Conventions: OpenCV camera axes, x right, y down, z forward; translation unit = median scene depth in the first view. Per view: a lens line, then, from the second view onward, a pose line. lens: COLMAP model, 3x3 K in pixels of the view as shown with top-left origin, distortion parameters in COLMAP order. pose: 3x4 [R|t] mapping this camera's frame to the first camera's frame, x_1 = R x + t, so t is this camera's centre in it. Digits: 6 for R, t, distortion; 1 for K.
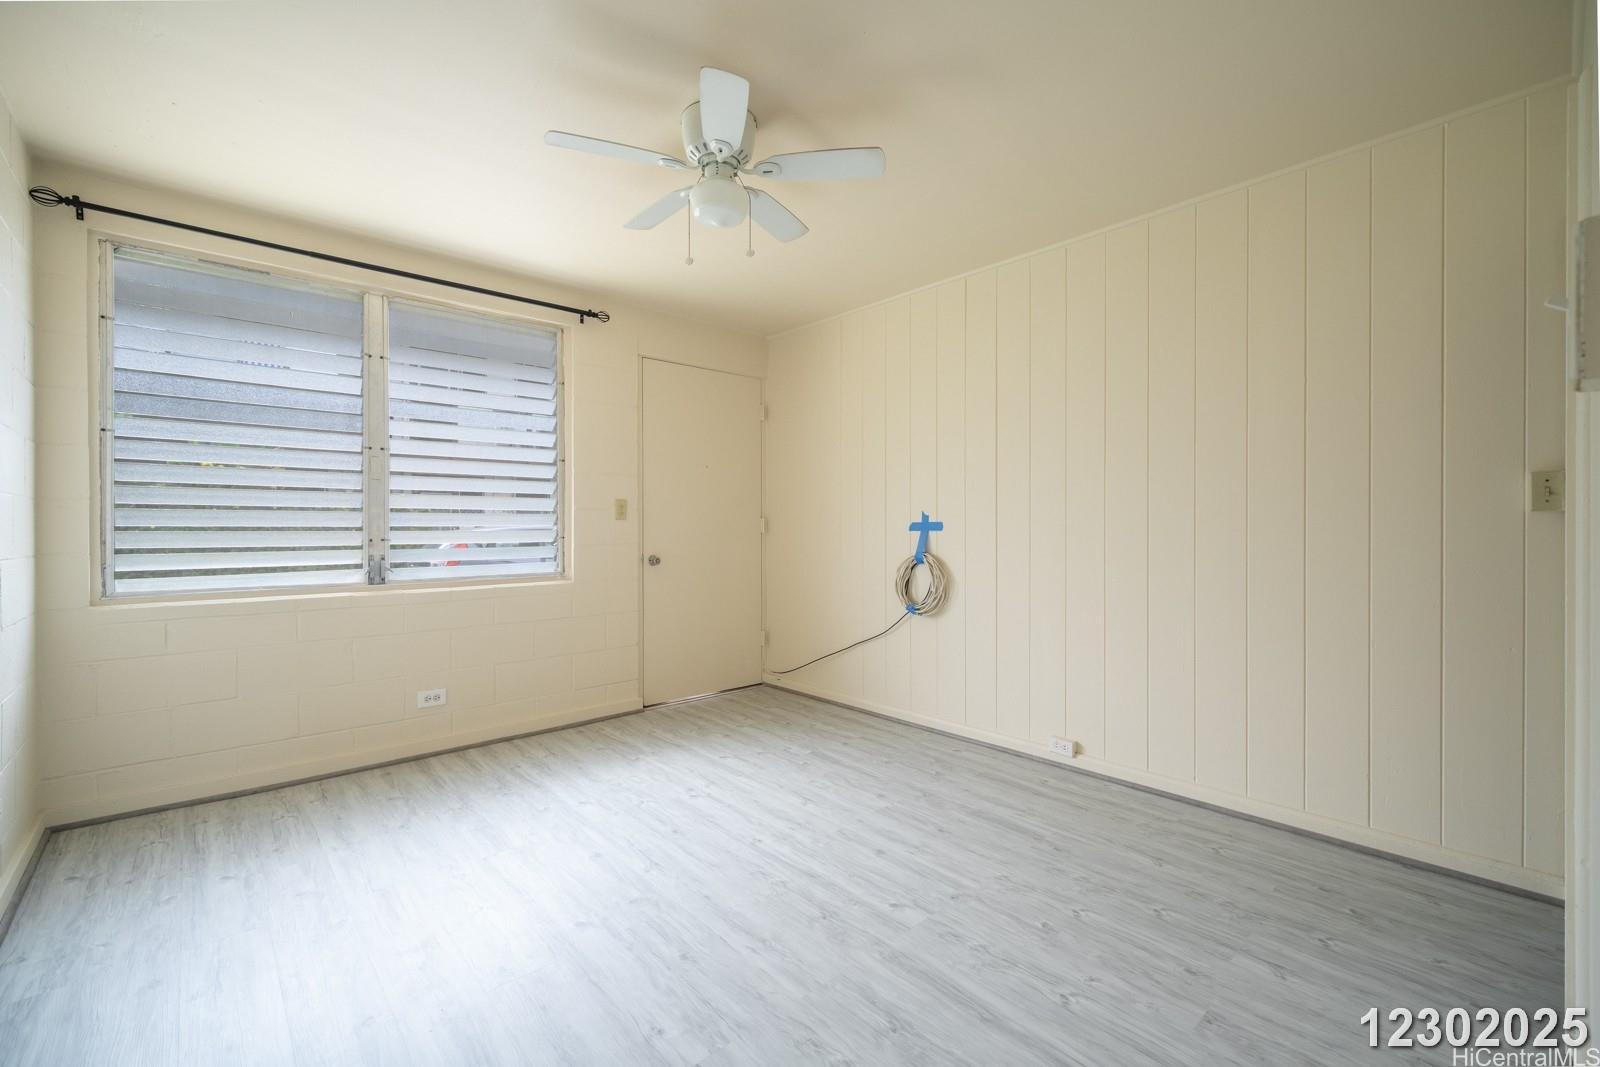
lens RADIAL K [[682.0, 0, 805.1], [0, 682.0, 529.5], [0, 0, 1]] dist [0.000311, -0.000340]
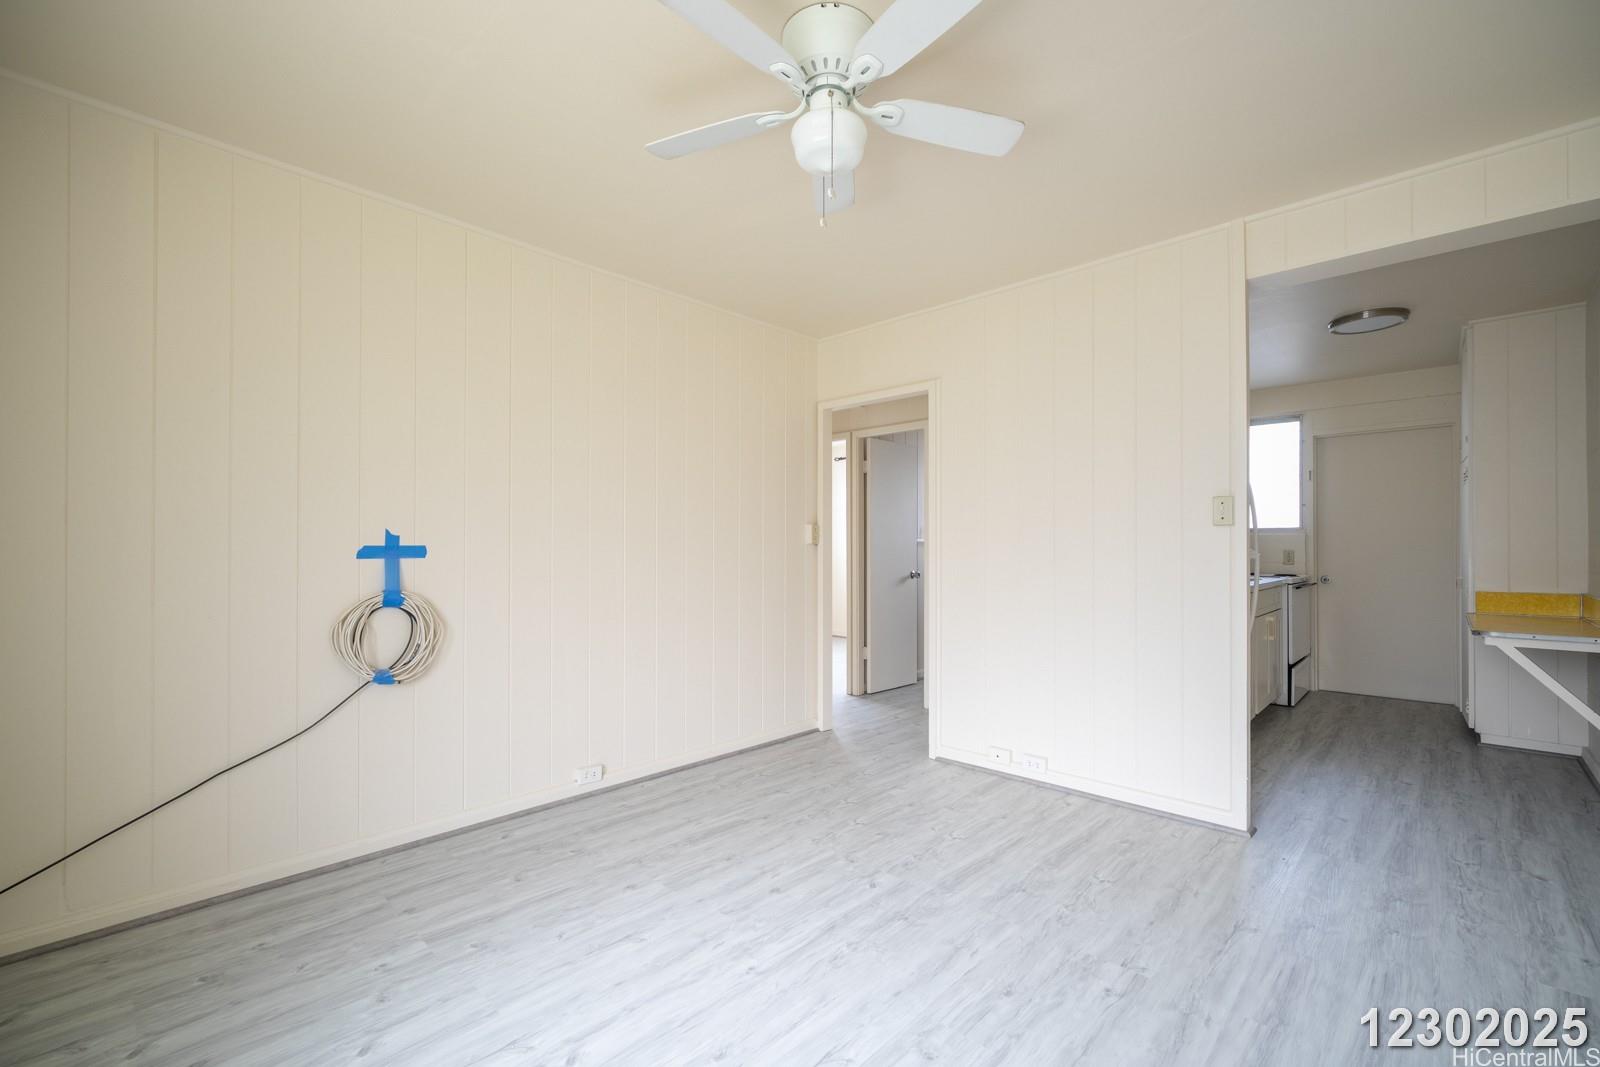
lens RADIAL K [[682.0, 0, 802.1], [0, 682.0, 551.0], [0, 0, 1]] dist [0.000311, -0.000340]
pose [[-0.085775, 0.002498, 0.996311, -0.652664], [0.004417, 0.999988, -0.002127, -0.002906], [-0.996305, 0.004218, -0.085785, 0.797567]]
